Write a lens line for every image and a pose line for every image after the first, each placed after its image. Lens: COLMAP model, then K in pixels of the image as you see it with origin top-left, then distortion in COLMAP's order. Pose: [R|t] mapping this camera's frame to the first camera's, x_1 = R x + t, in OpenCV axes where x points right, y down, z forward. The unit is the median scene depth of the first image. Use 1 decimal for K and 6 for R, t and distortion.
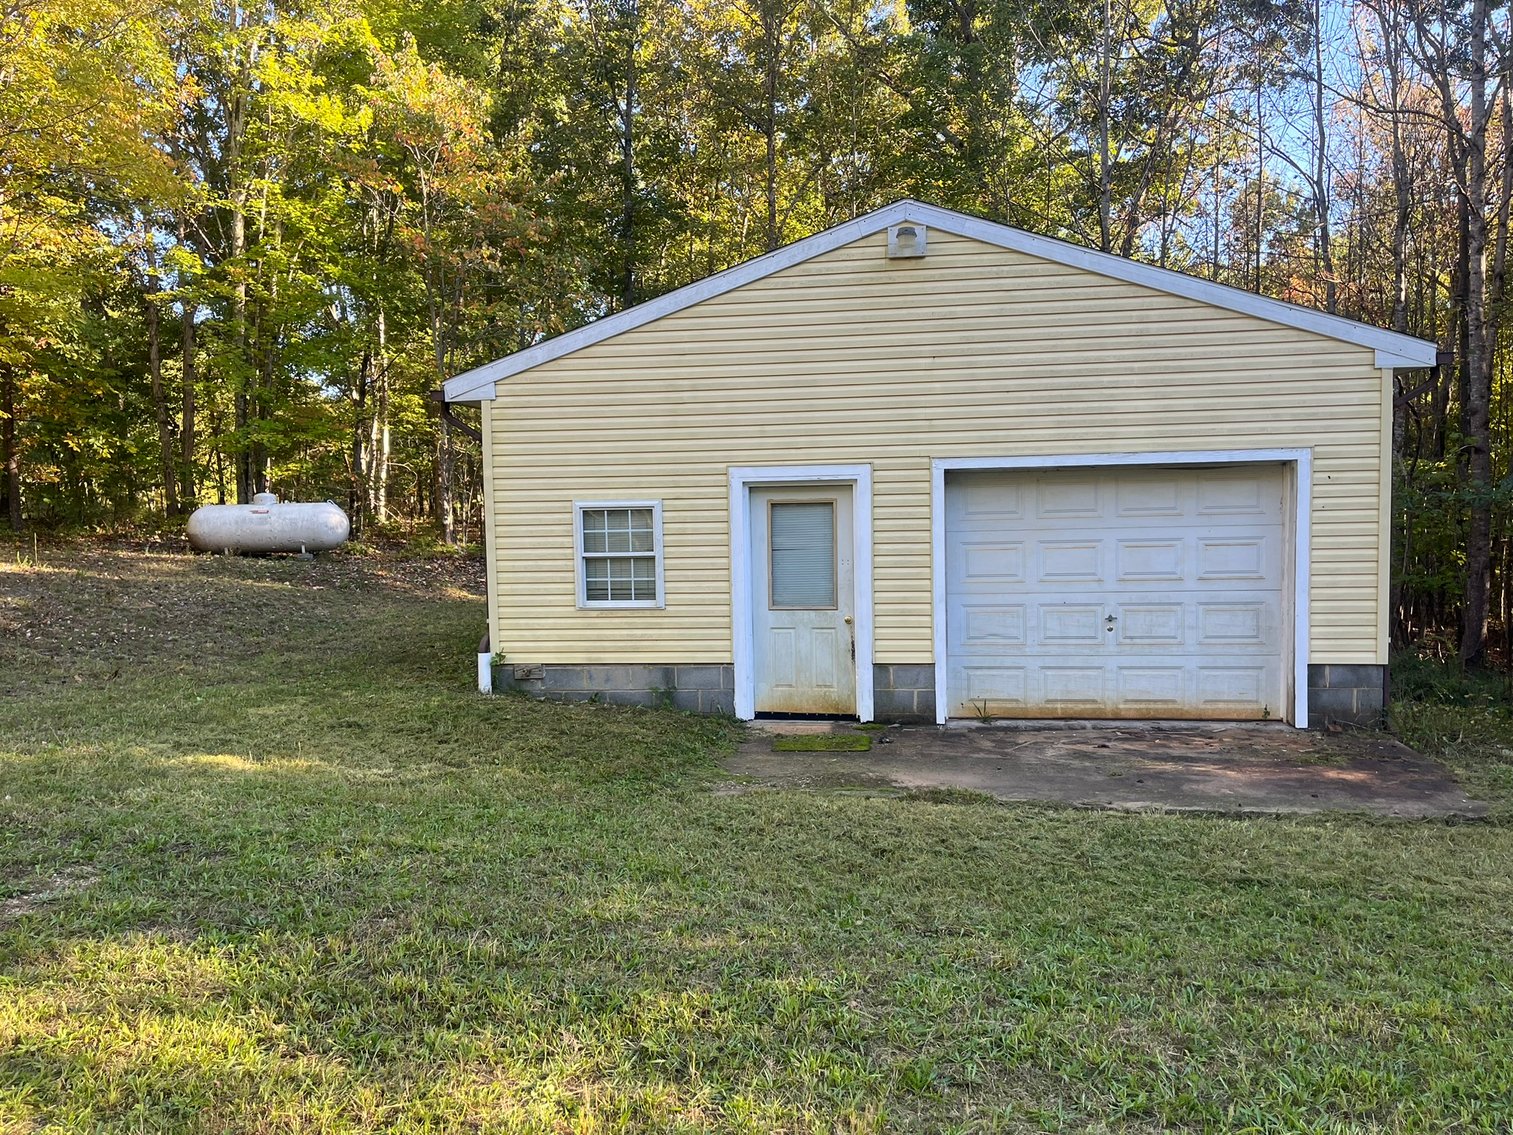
lens RADIAL K [[1147.6, 0, 752.0], [0, 1147.6, 576.1], [0, 0, 1]] dist [0.073857, -0.089721]
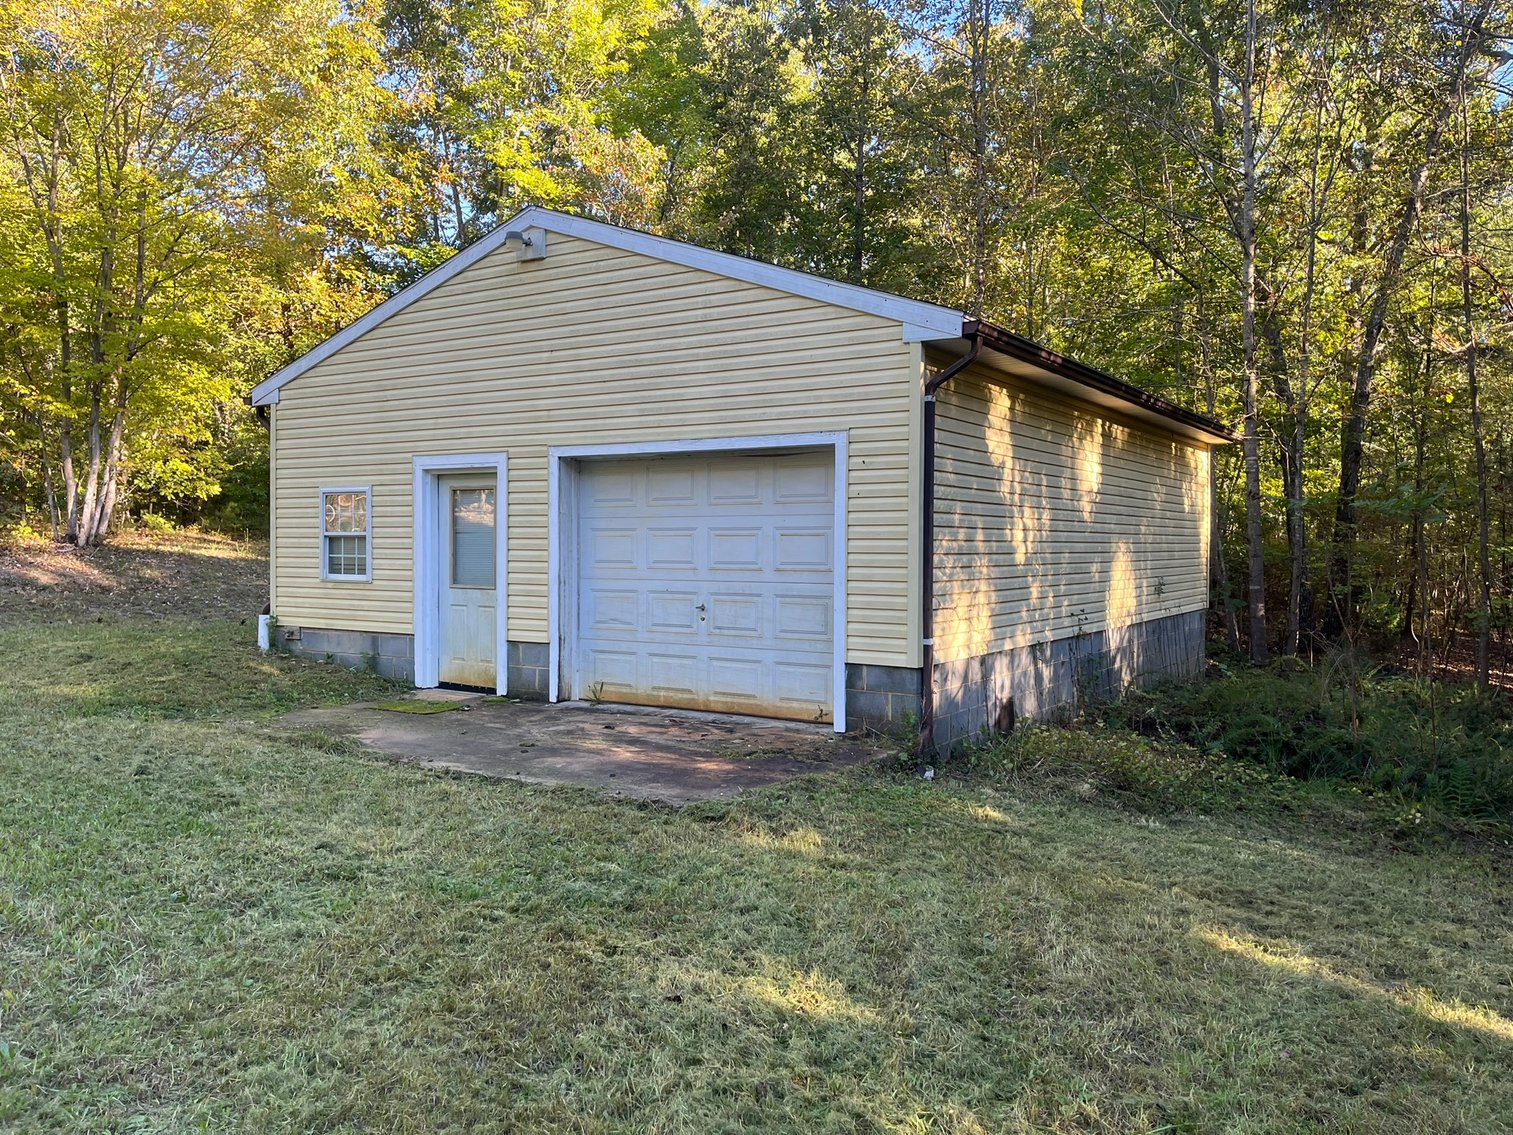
lens RADIAL K [[1147.6, 0, 761.2], [0, 1147.6, 551.9], [0, 0, 1]] dist [0.073857, -0.089721]
pose [[0.912895, 0.028528, -0.407197, 0.748605], [-0.050092, 0.997845, -0.042393, 0.027900], [0.405110, 0.059097, 0.912356, 0.122517]]
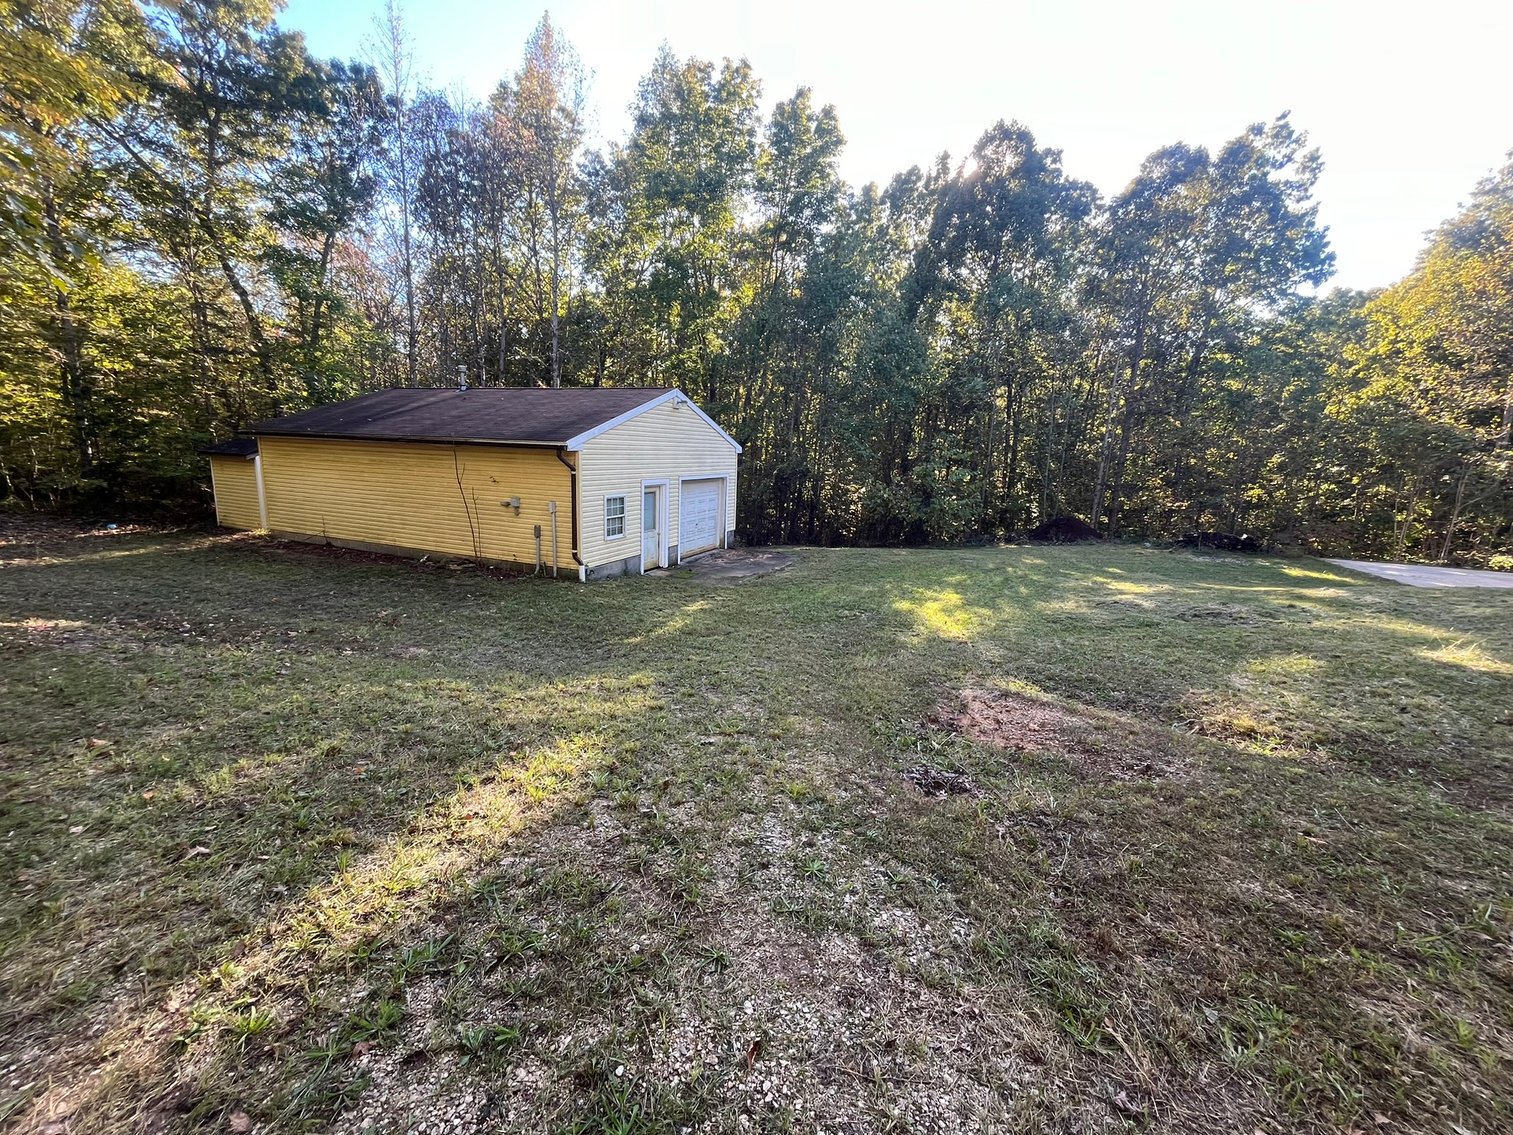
lens RADIAL K [[610.9, 0, 753.3], [0, 610.9, 568.2], [0, 0, 1]] dist [-0.003837, 0.000851]
pose [[0.248419, -0.157952, 0.955688, -1.331569], [0.021256, 0.987267, 0.157646, -0.110932], [-0.968419, -0.018848, 0.248614, 0.404047]]
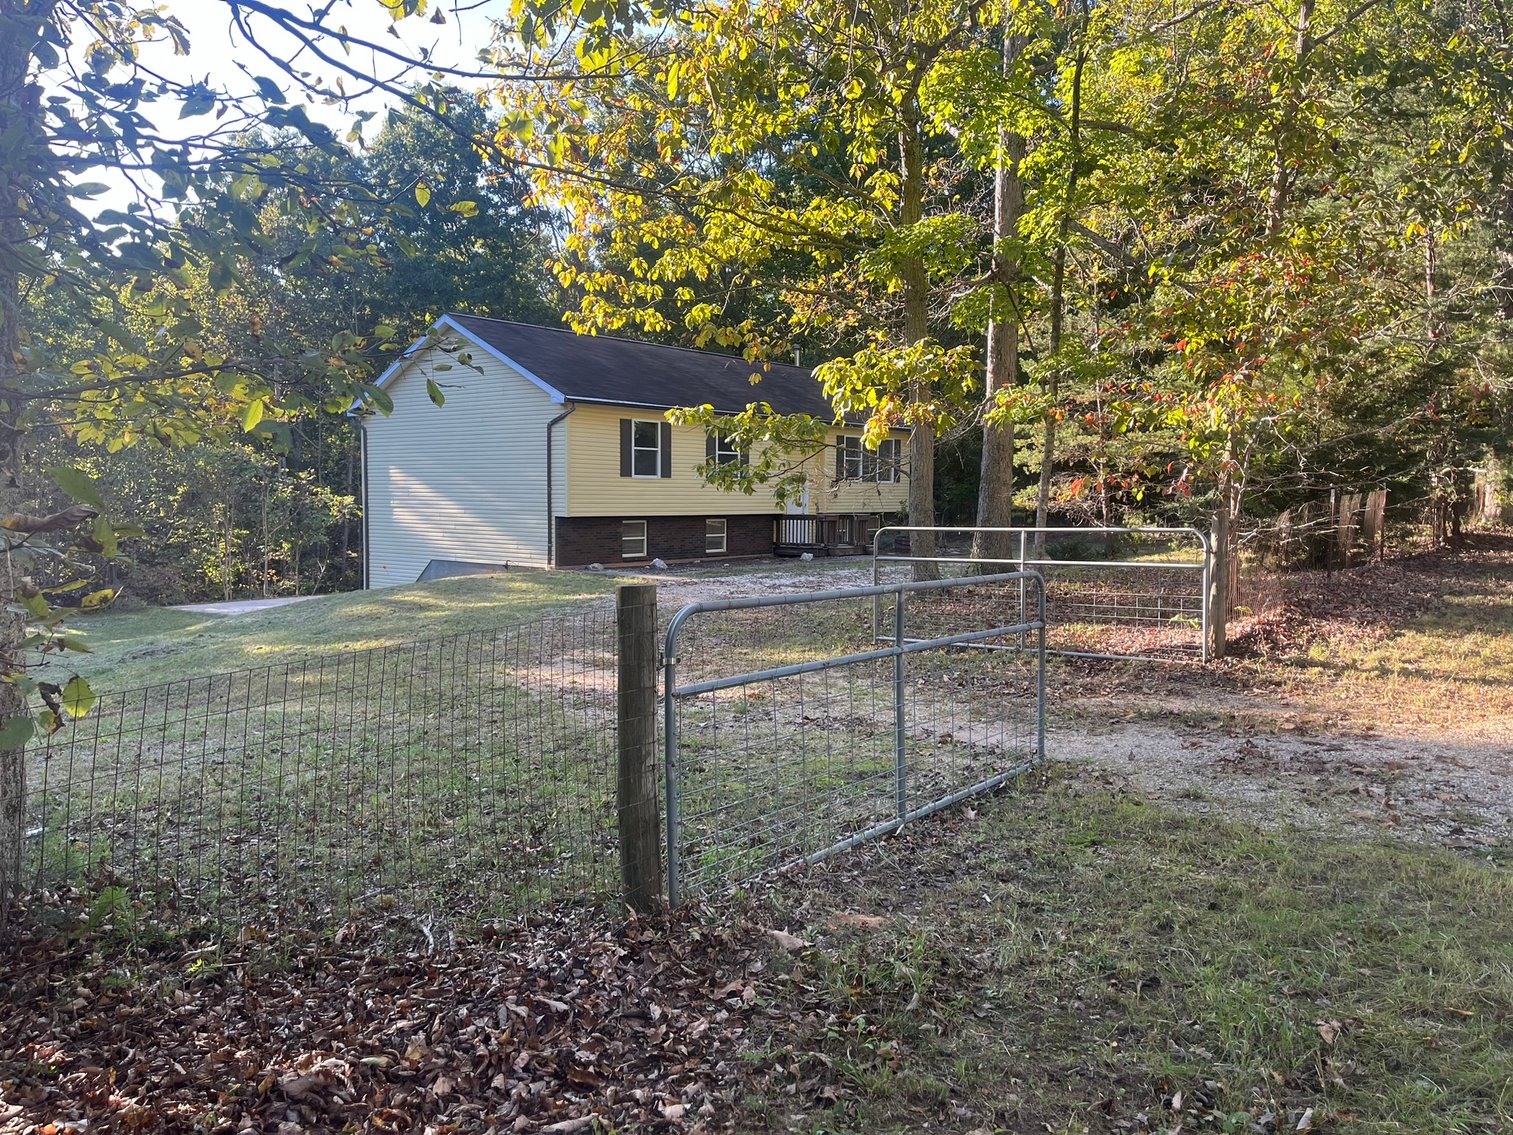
lens RADIAL K [[1147.6, 0, 769.7], [0, 1147.6, 569.3], [0, 0, 1]] dist [0.073857, -0.089721]
pose [[-0.859305, -0.019060, 0.511108, -2.150966], [0.043870, 0.992876, 0.110782, -0.184227], [-0.509579, 0.117618, -0.852347, 1.066200]]
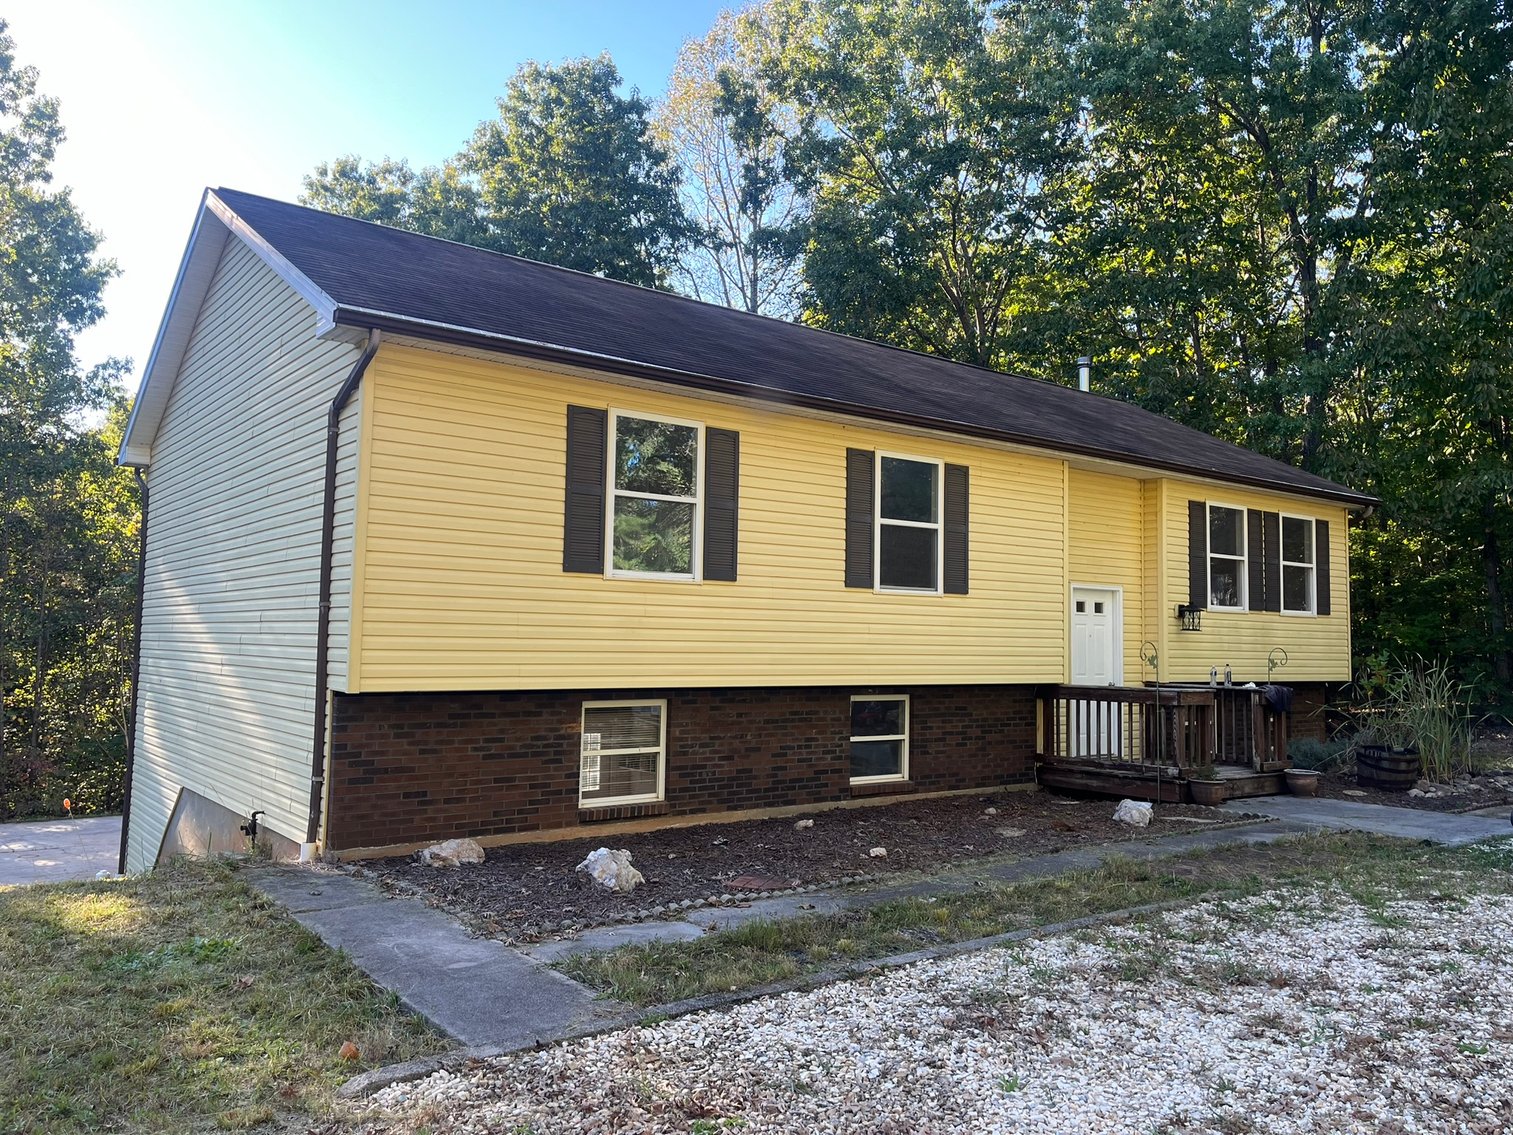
lens RADIAL K [[1147.6, 0, 760.0], [0, 1147.6, 558.7], [0, 0, 1]] dist [0.073857, -0.089721]
pose [[-0.712576, 0.059517, 0.699066, -1.173414], [0.043560, 0.998226, -0.040585, -0.078813], [-0.700241, 0.001531, -0.713905, -0.616364]]
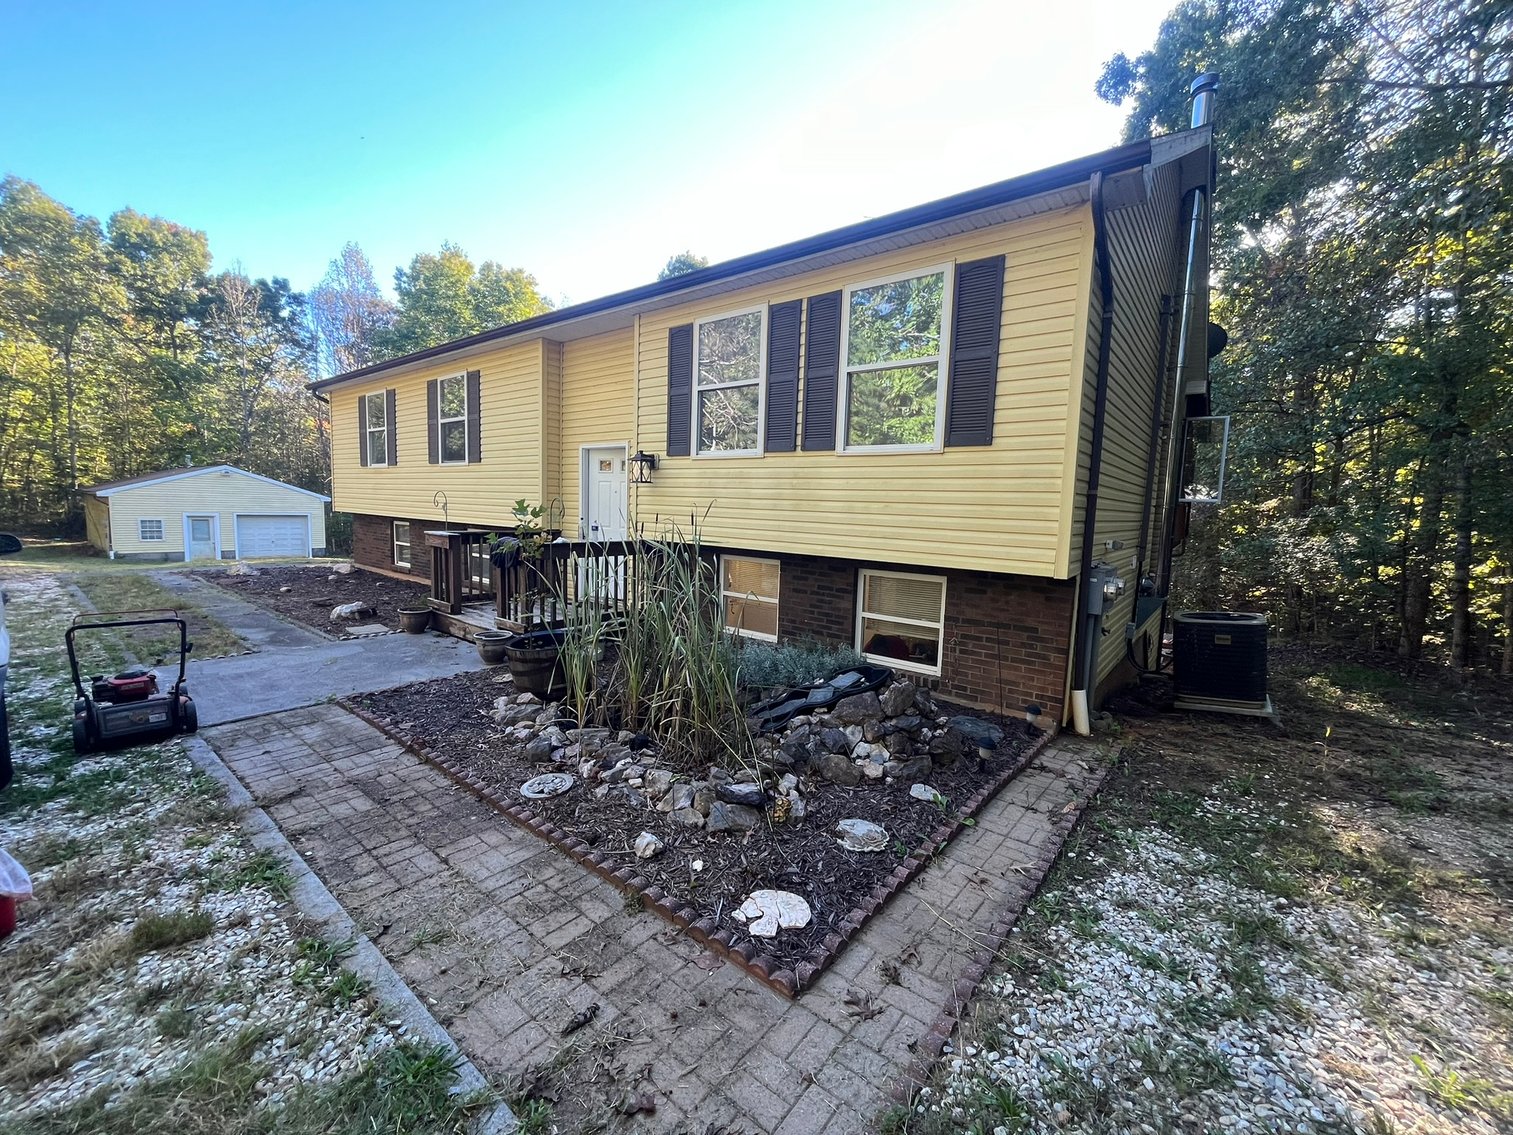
lens RADIAL K [[610.9, 0, 754.0], [0, 610.9, 565.9], [0, 0, 1]] dist [-0.003837, 0.000851]
pose [[0.506319, -0.045714, 0.861134, -1.069093], [0.010737, 0.998851, 0.046712, 0.041374], [-0.862280, -0.014405, 0.506228, -2.532059]]
